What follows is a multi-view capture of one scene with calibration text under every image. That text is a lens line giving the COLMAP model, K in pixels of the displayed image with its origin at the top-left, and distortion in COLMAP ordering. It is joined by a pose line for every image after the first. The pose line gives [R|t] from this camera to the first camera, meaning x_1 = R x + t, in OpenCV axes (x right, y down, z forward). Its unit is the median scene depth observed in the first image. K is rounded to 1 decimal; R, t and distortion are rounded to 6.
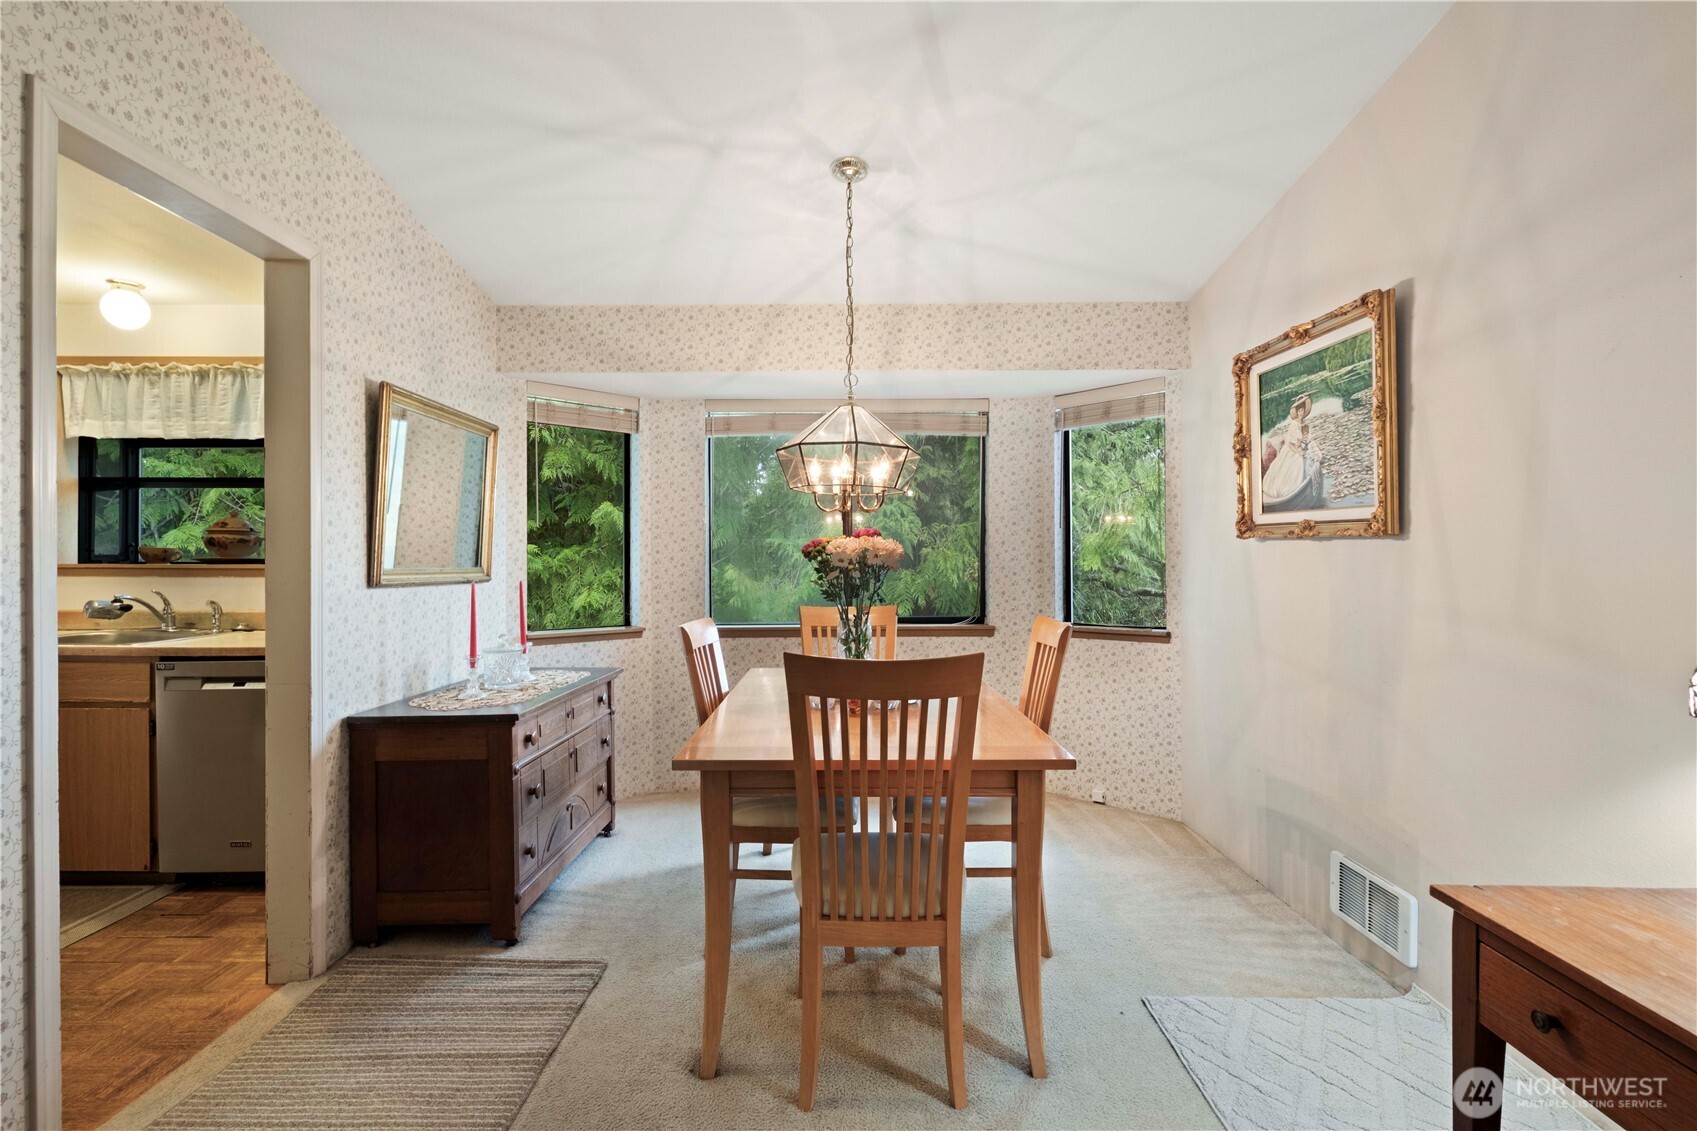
lens RADIAL K [[793.8, 0, 852.0], [0, 793.8, 560.4], [0, 0, 1]] dist [0.000459, -0.001159]
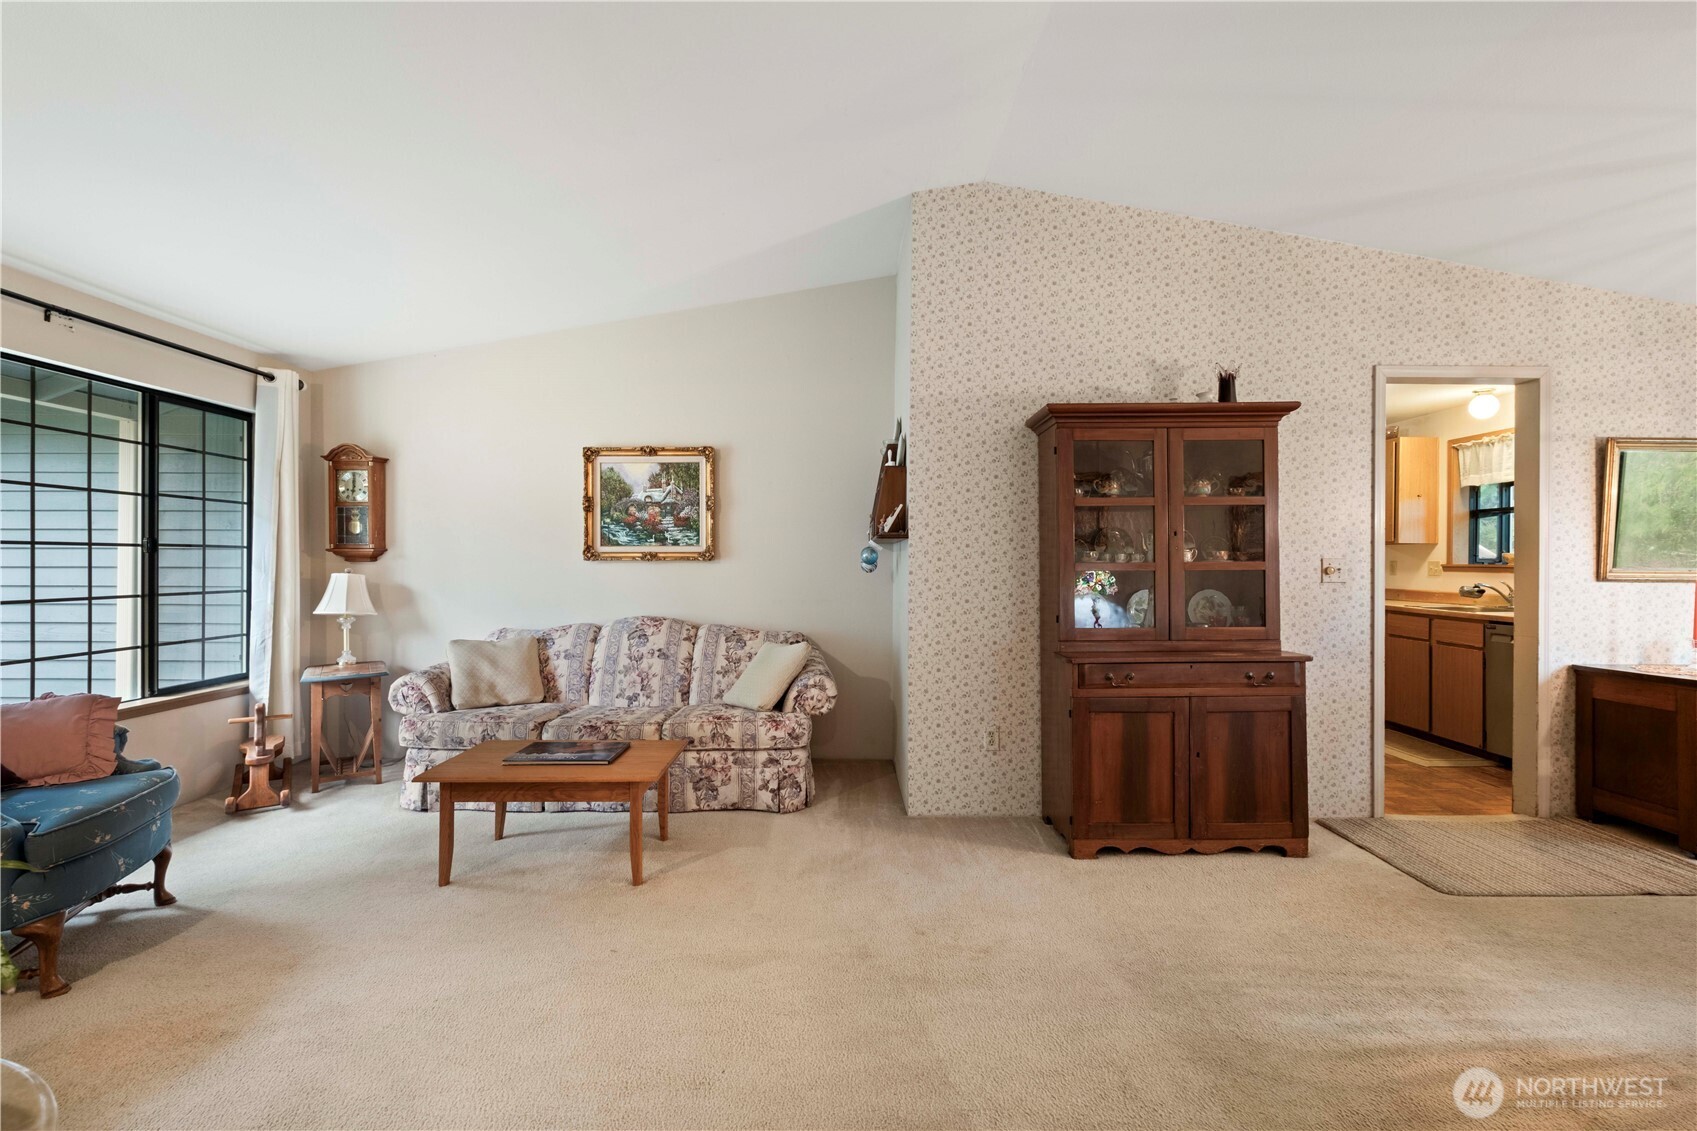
lens RADIAL K [[736.9, 0, 845.2], [0, 736.9, 563.0], [0, 0, 1]] dist [-0.000904, -0.002700]
pose [[0.005092, 0.003114, -0.999982, 0.674573], [-0.004147, 0.999987, 0.003093, 0.002767], [0.999978, 0.004131, 0.005105, -0.357219]]
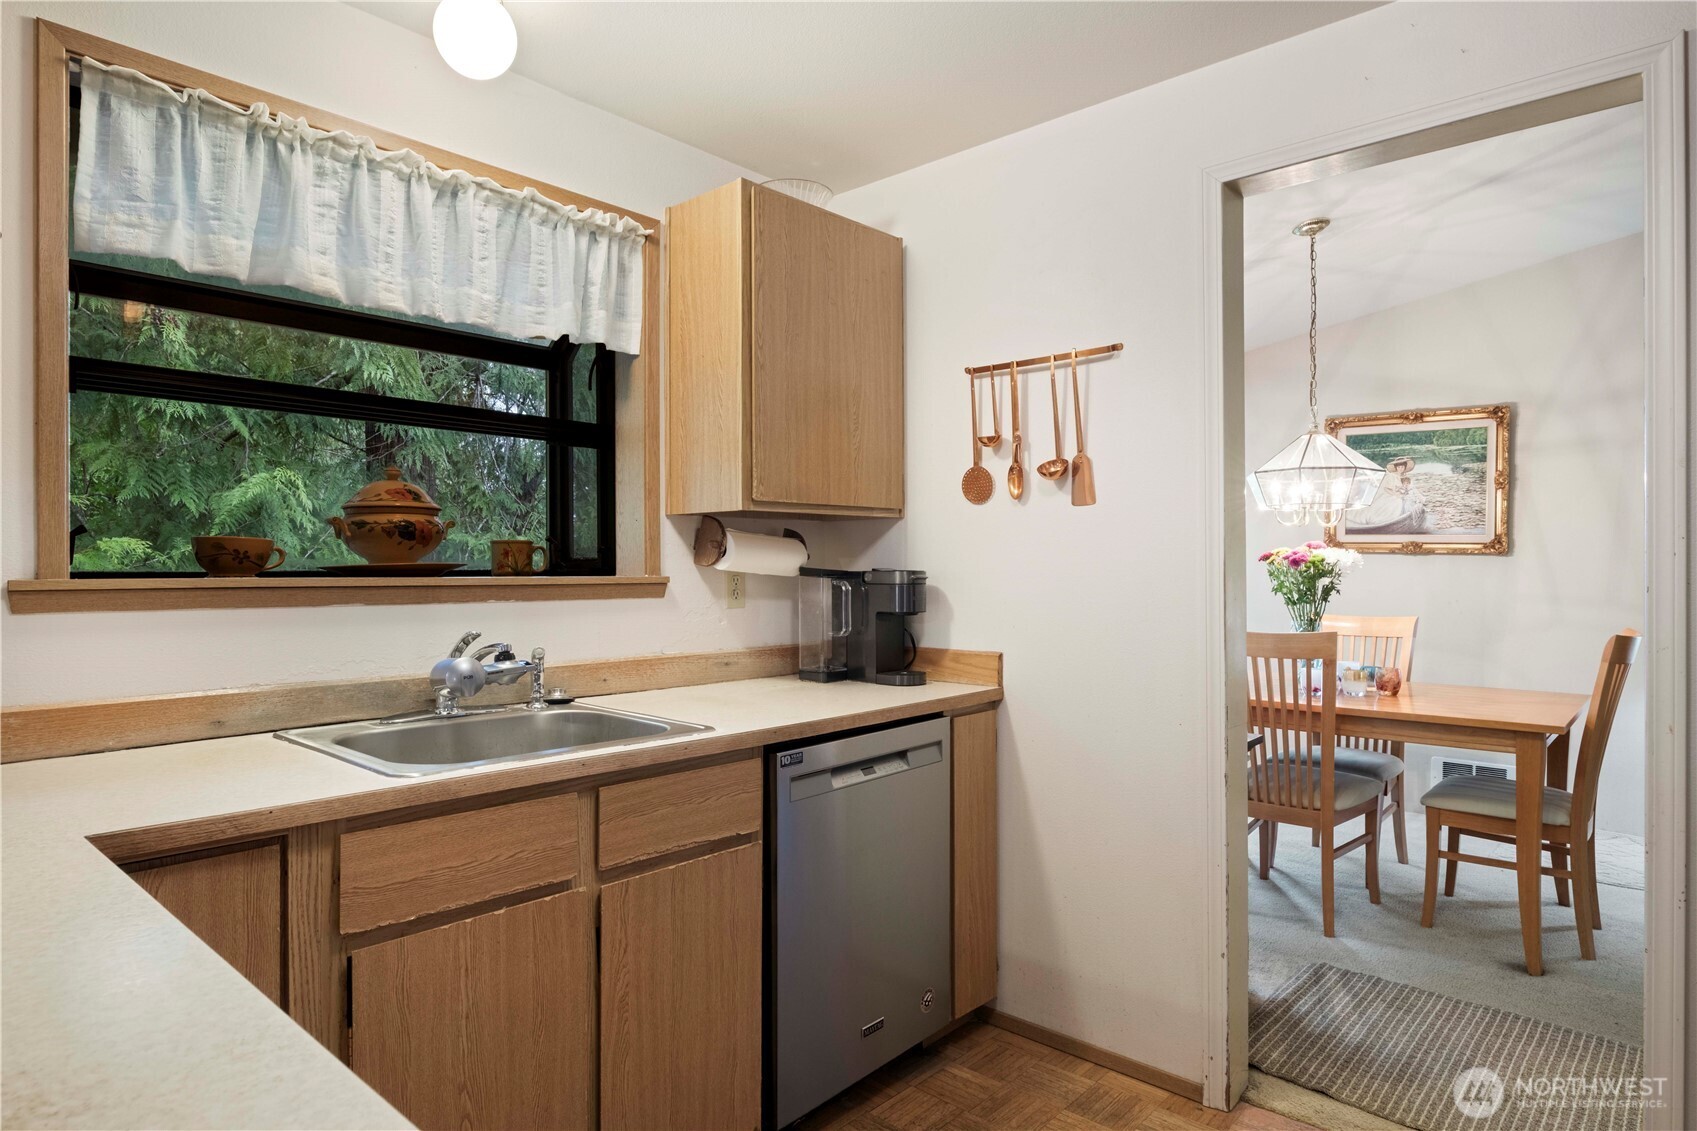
lens RADIAL K [[976.5, 0, 821.0], [0, 976.5, 566.6], [0, 0, 1]] dist [-0.007356, -0.000271]
pose [[0.673788, 0.000564, 0.738924, -1.617961], [-0.000935, 1.000000, 0.000089, -0.002432], [-0.738924, -0.000751, 0.673789, 0.614777]]
